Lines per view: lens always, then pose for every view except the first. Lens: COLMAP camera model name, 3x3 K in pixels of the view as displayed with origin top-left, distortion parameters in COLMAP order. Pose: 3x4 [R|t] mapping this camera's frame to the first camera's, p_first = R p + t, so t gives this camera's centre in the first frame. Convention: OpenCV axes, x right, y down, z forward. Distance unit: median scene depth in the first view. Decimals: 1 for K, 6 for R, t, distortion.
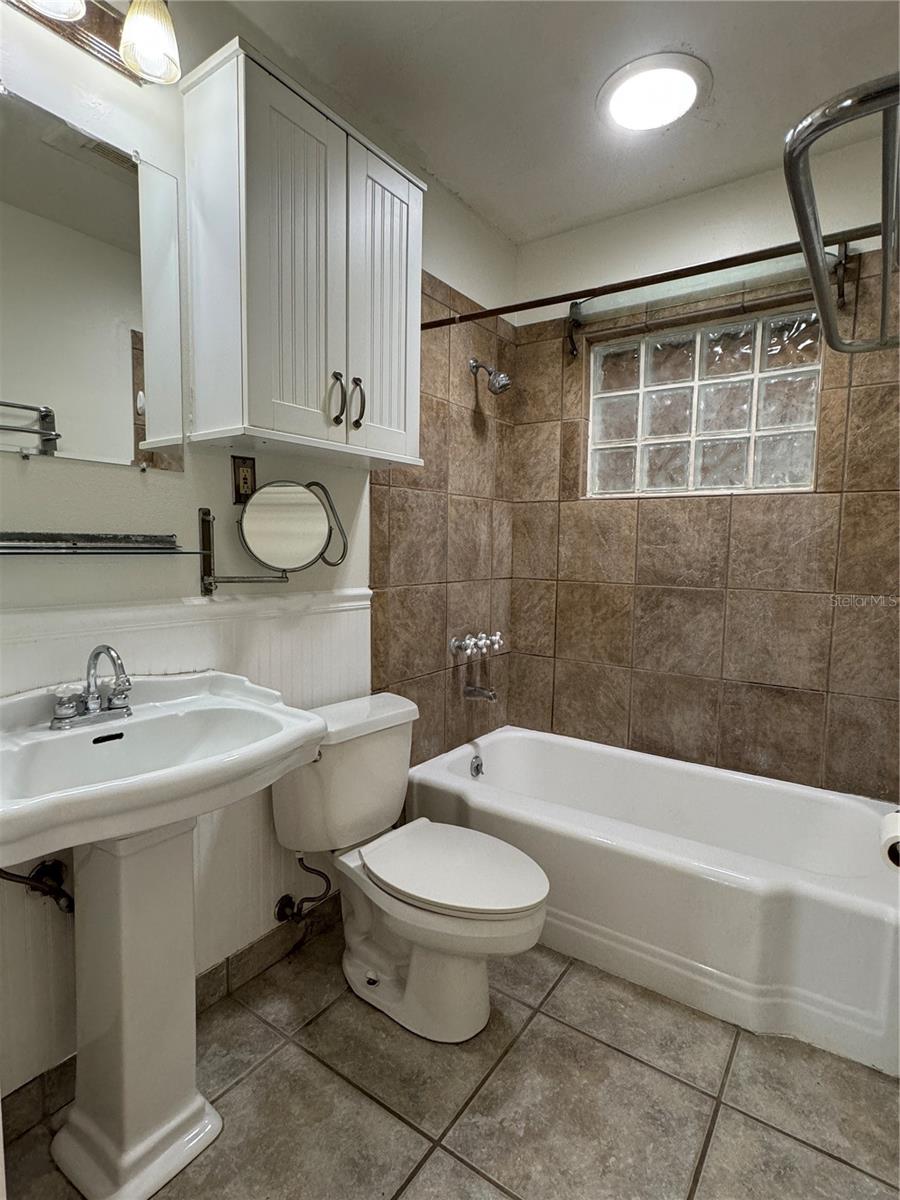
lens RADIAL K [[604.3, 0, 445.9], [0, 604.3, 592.8], [0, 0, 1]] dist [0.000666, -0.000495]
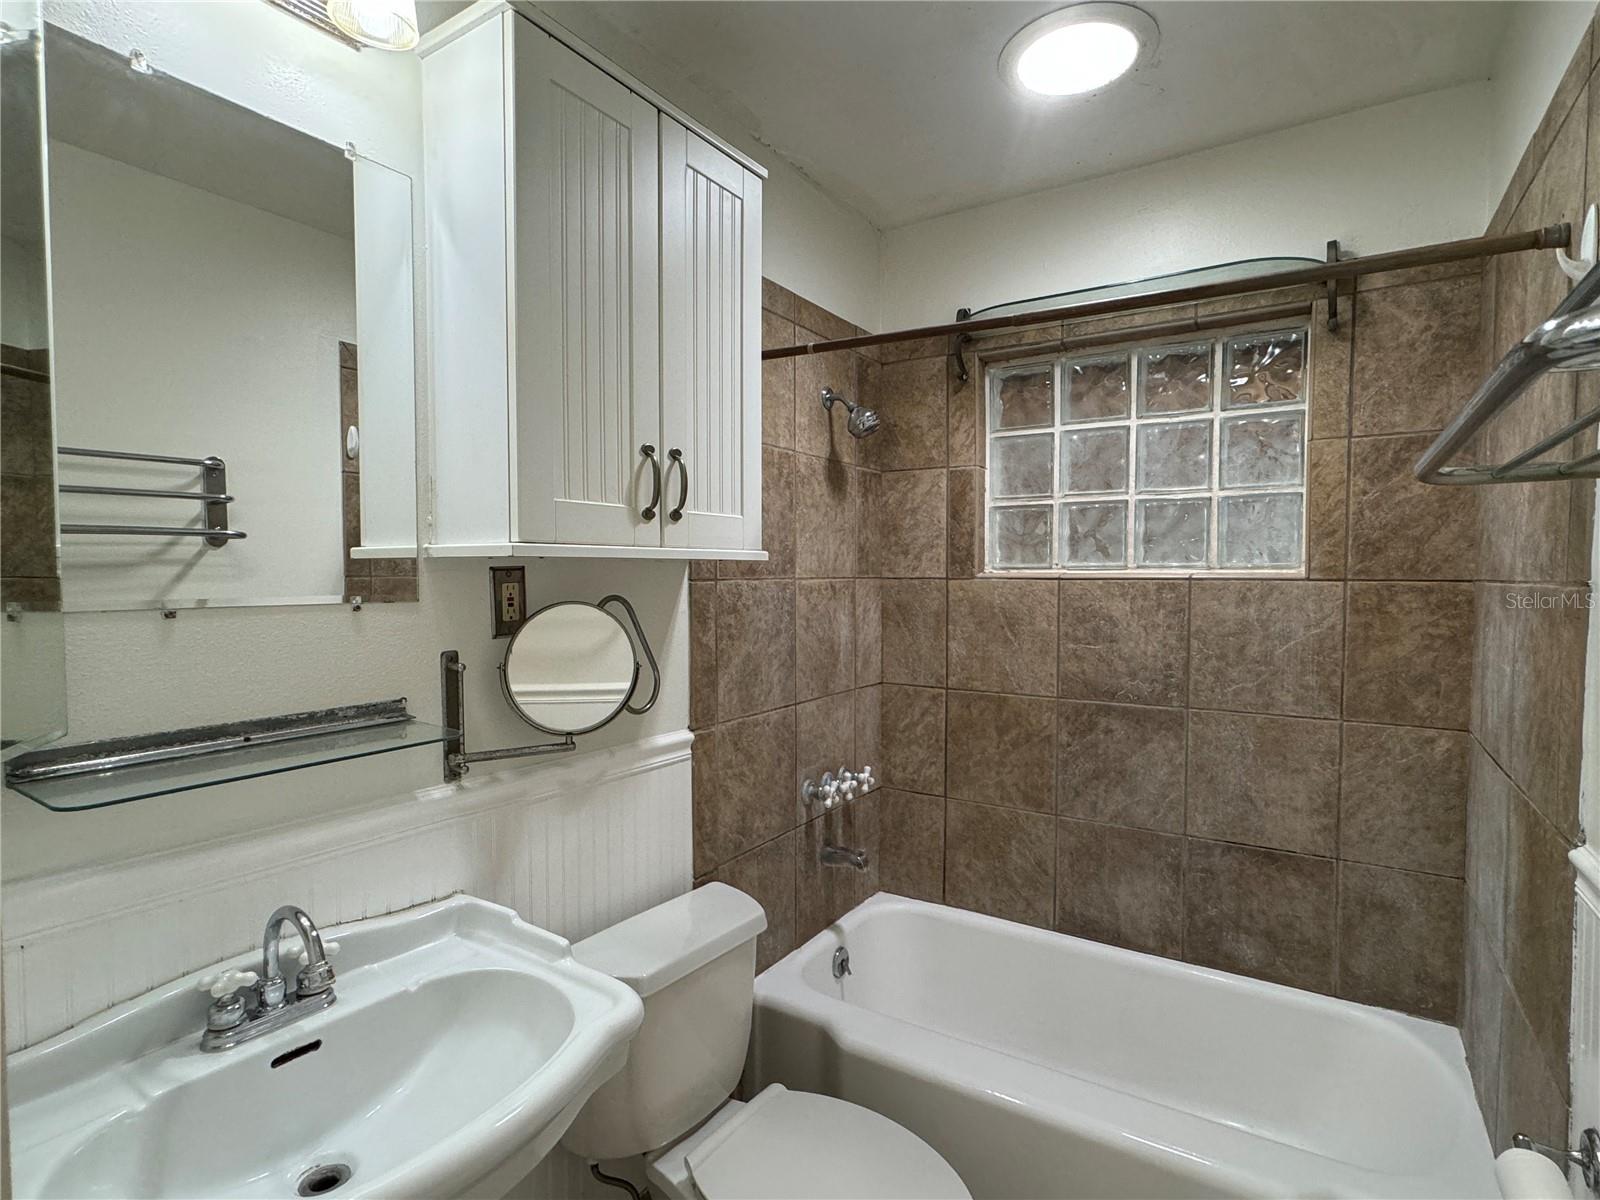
lens RADIAL K [[805.7, 0, 800.0], [0, 805.7, 600.0], [0, 0, 1]] dist [0.000666, -0.000495]
pose [[0.998989, -0.015270, 0.042292, -0.034014], [0.017278, 0.998721, -0.047515, -0.101291], [-0.041512, 0.048197, 0.997975, 0.063281]]
